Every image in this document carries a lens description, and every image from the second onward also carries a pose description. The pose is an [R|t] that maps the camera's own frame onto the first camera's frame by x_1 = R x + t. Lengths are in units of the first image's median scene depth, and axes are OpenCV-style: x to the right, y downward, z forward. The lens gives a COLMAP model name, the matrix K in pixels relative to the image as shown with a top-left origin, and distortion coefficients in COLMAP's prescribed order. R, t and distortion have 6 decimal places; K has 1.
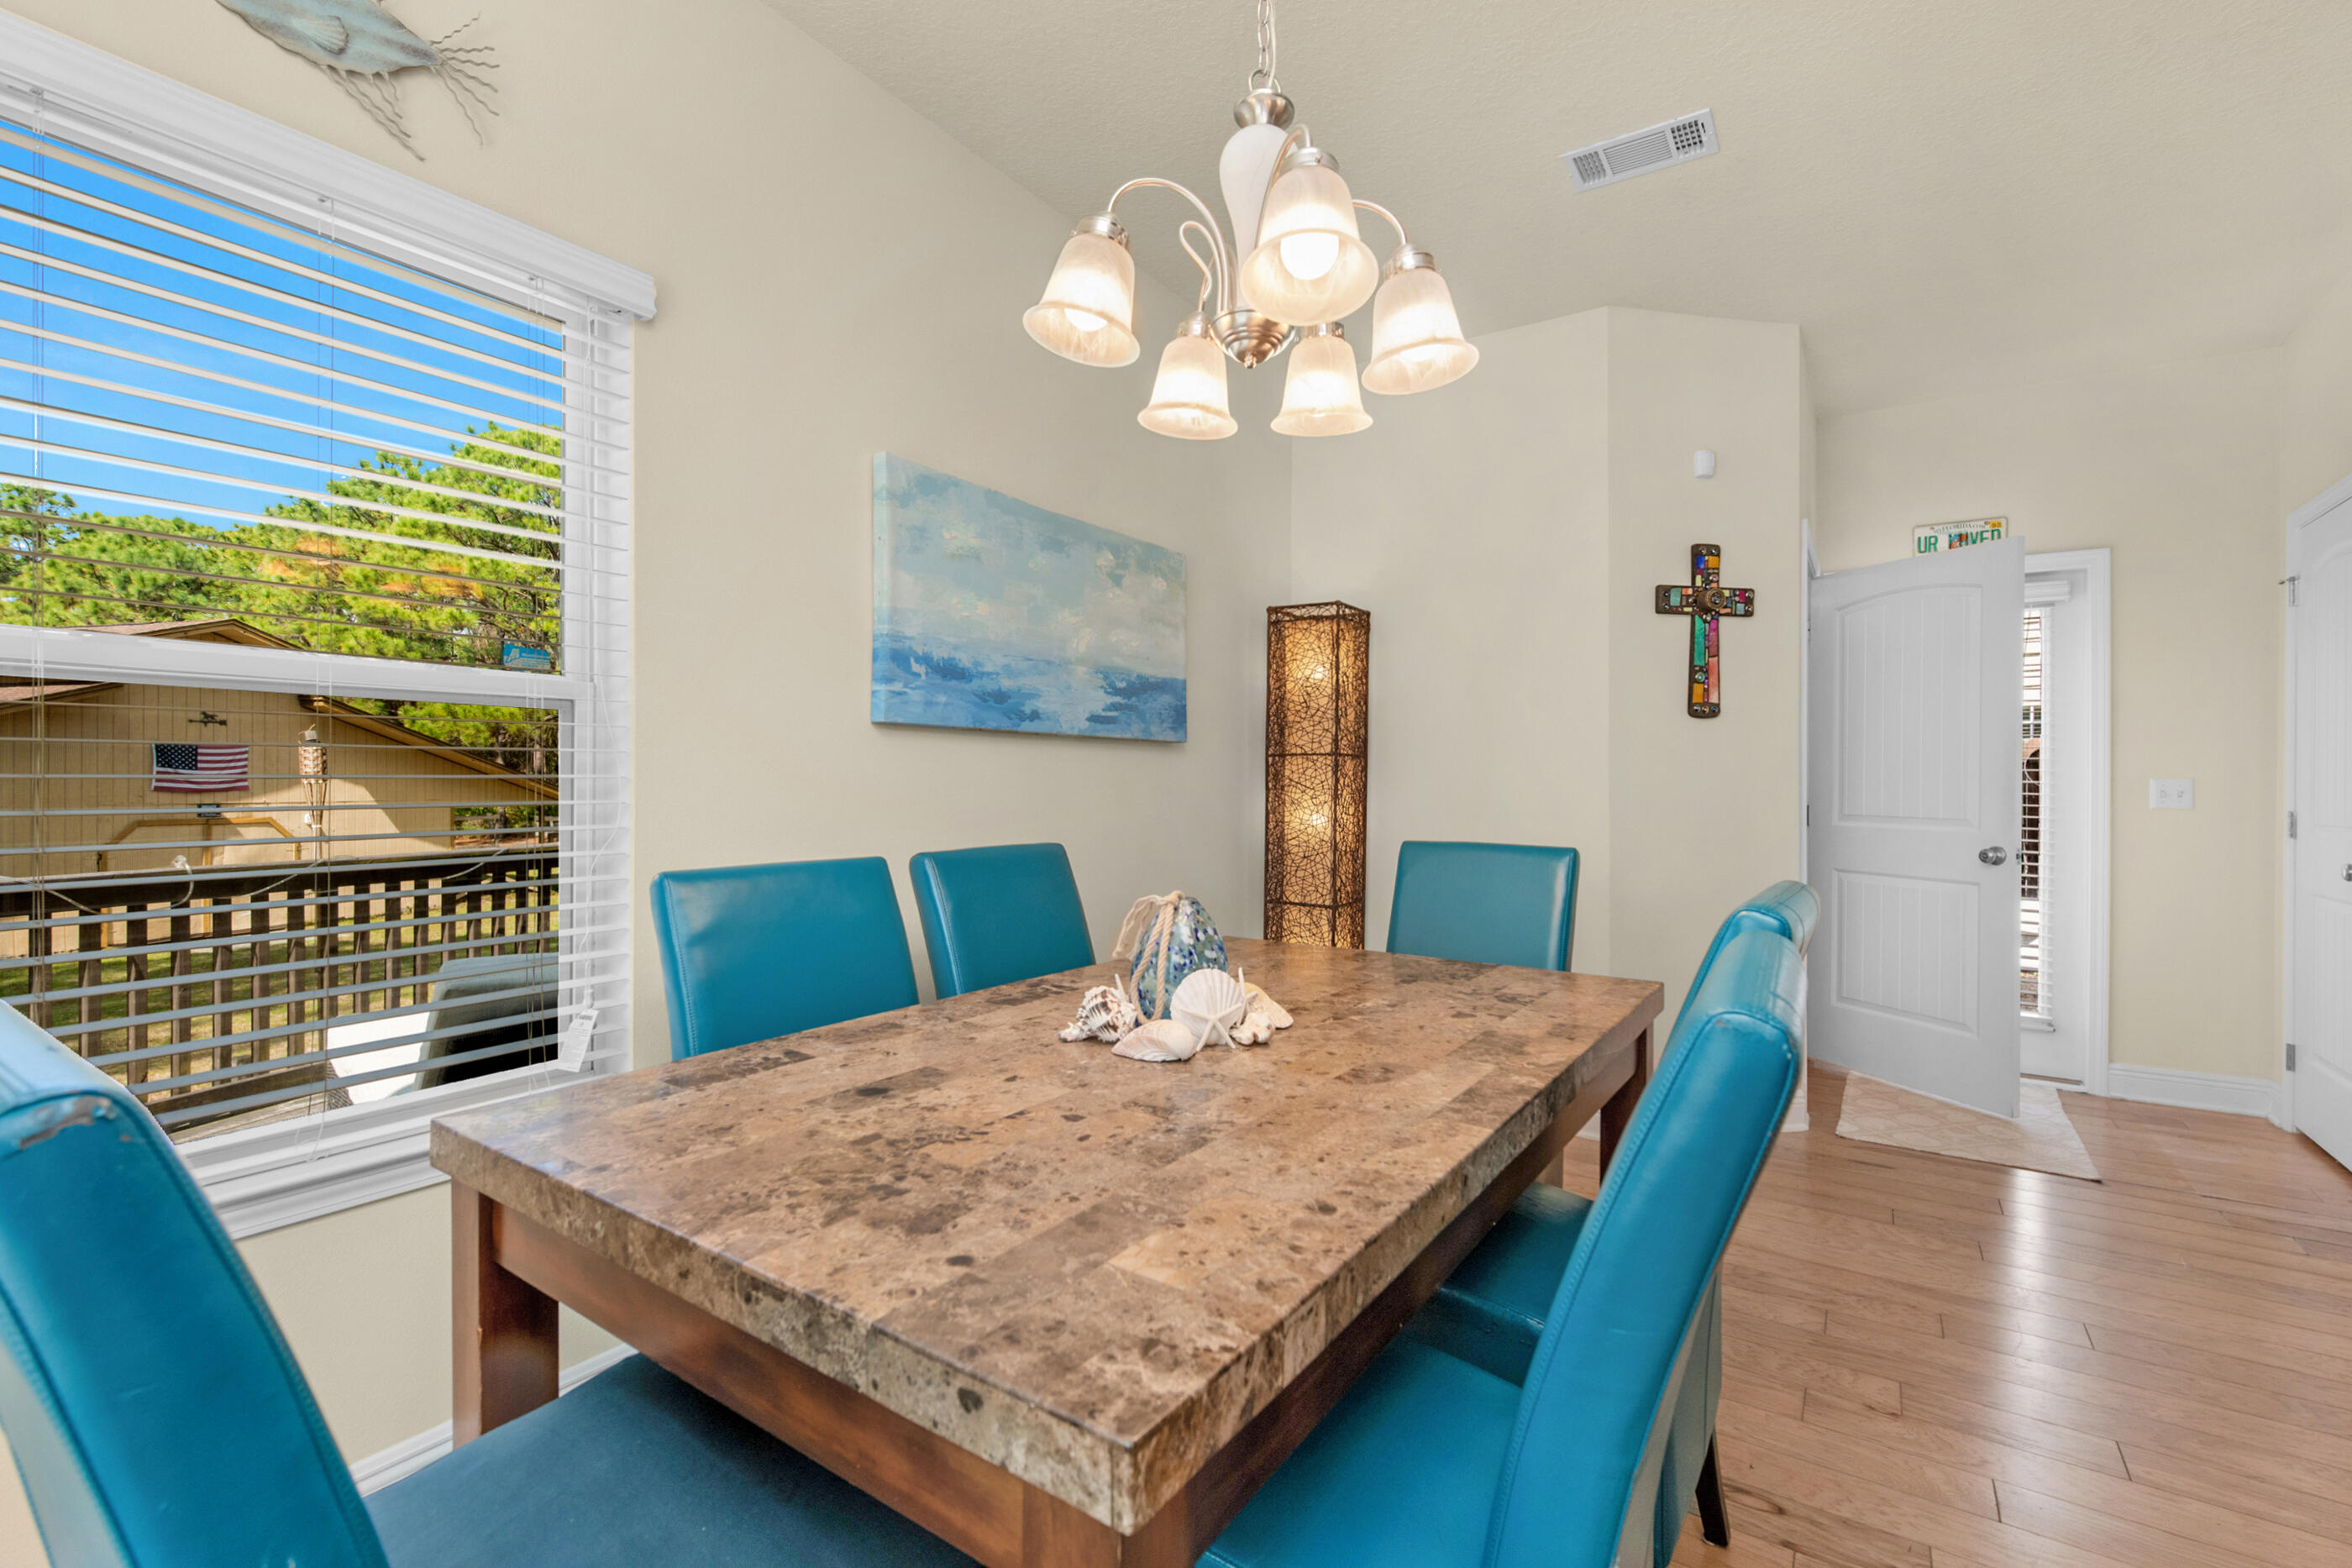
lens RADIAL K [[1003.8, 0, 1110.8], [0, 1003.8, 792.3], [0, 0, 1]] dist [0.004354, -0.003948]
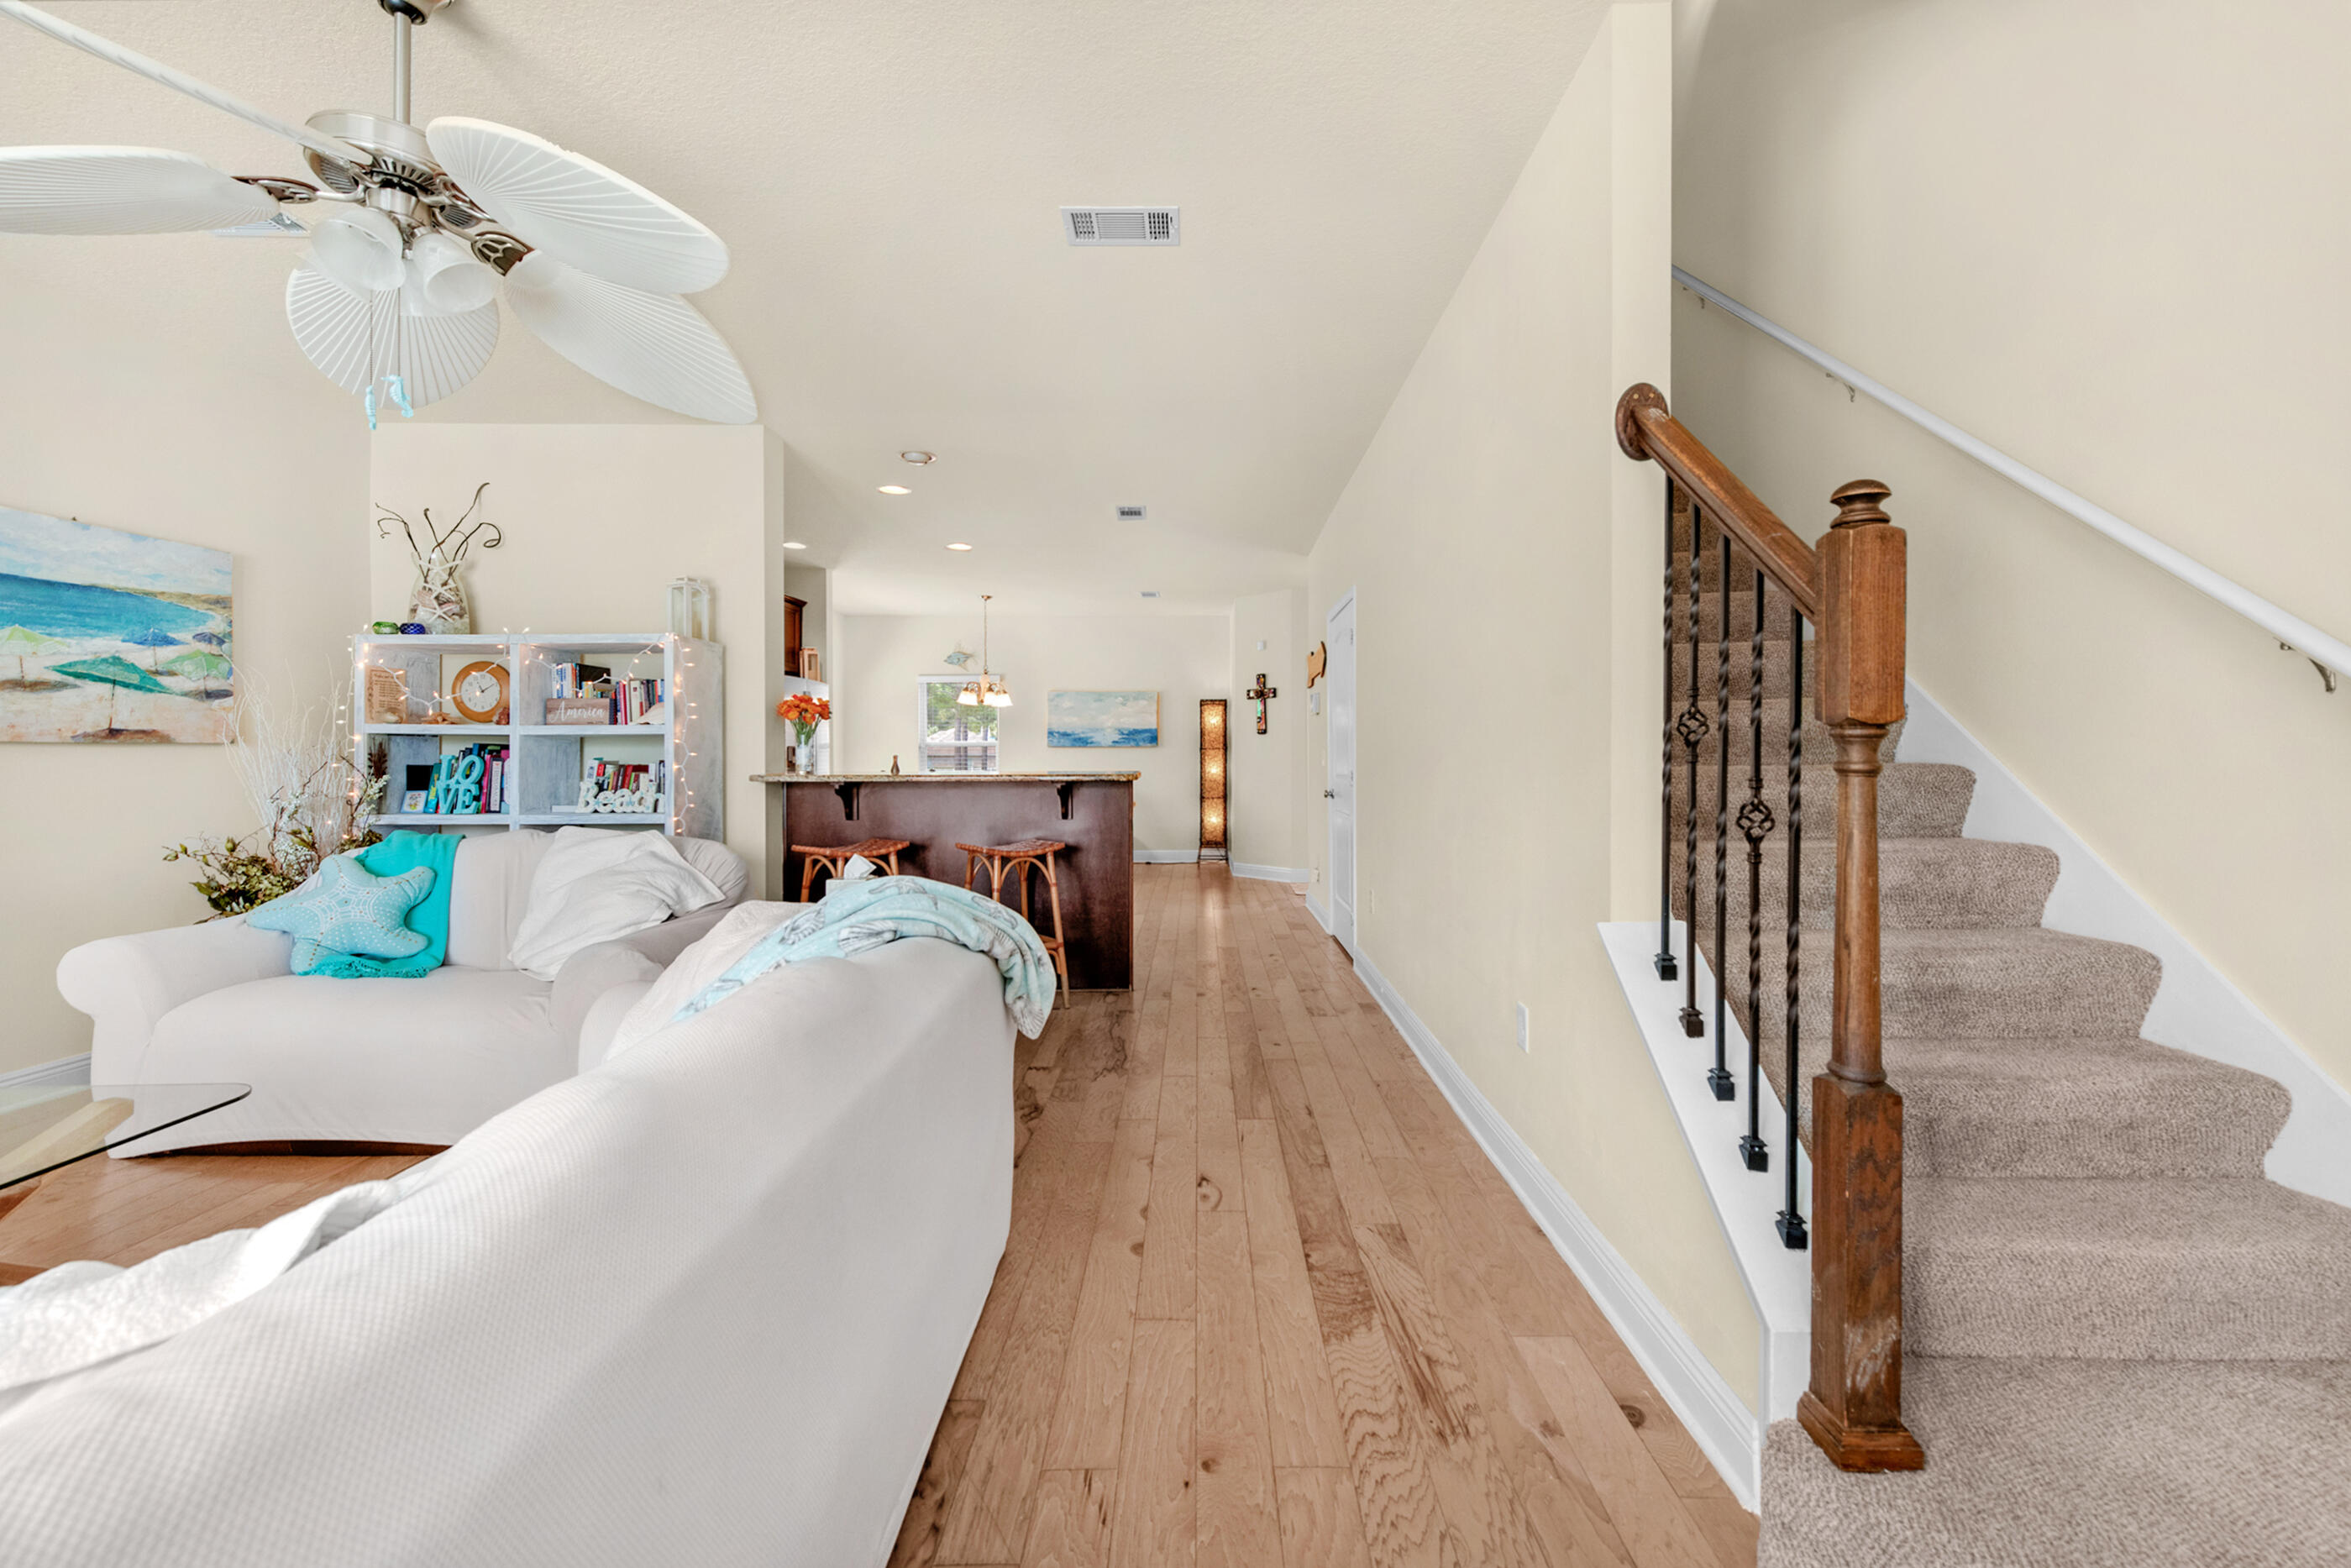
lens RADIAL K [[948.5, 0, 1185.5], [0, 948.5, 750.7], [0, 0, 1]] dist [0.001940, 0.001908]
pose [[0.563275, -0.019651, -0.826036, 3.007884], [0.001970, 0.999746, -0.022440, 0.039171], [0.826267, 0.011013, 0.563171, -0.779721]]
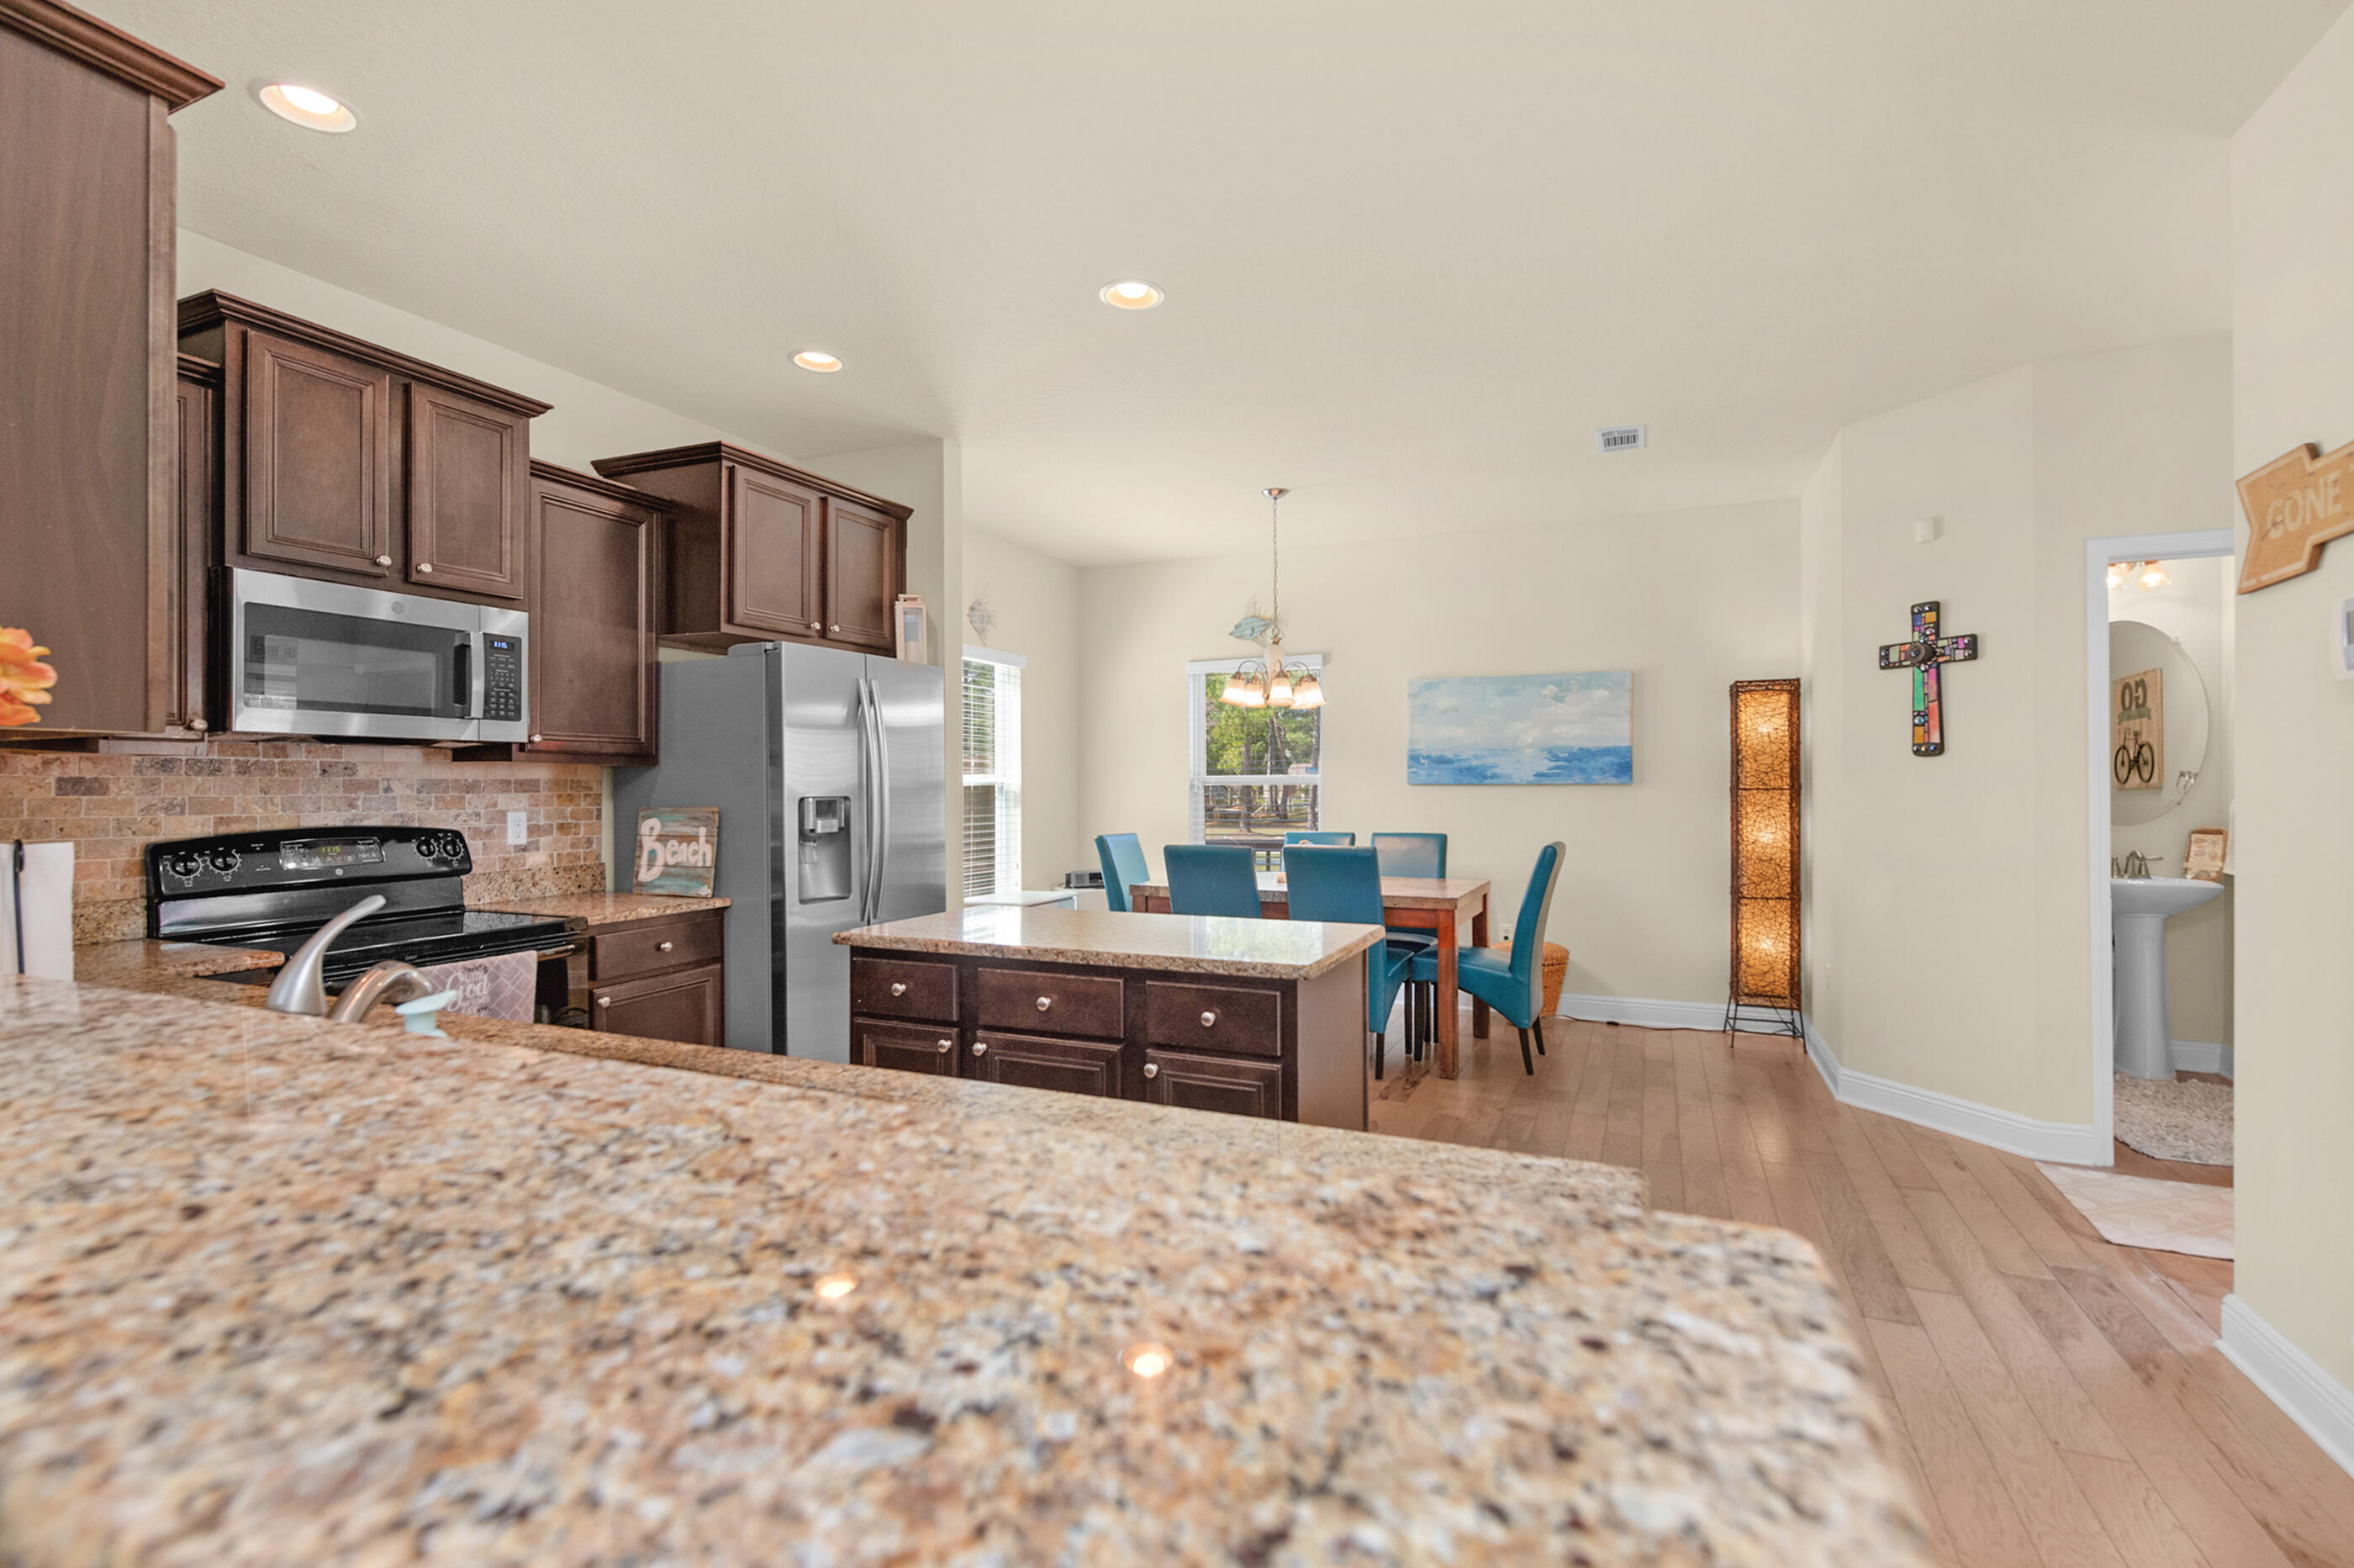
lens RADIAL K [[1031.5, 0, 1173.4], [0, 1031.5, 782.3], [0, 0, 1]] dist [-0.007740, -0.000821]
pose [[0.180576, -0.014035, -0.983461, 1.752793], [-0.004858, 0.999873, -0.015162, -0.024298], [0.983549, 0.007516, 0.180485, -0.051759]]
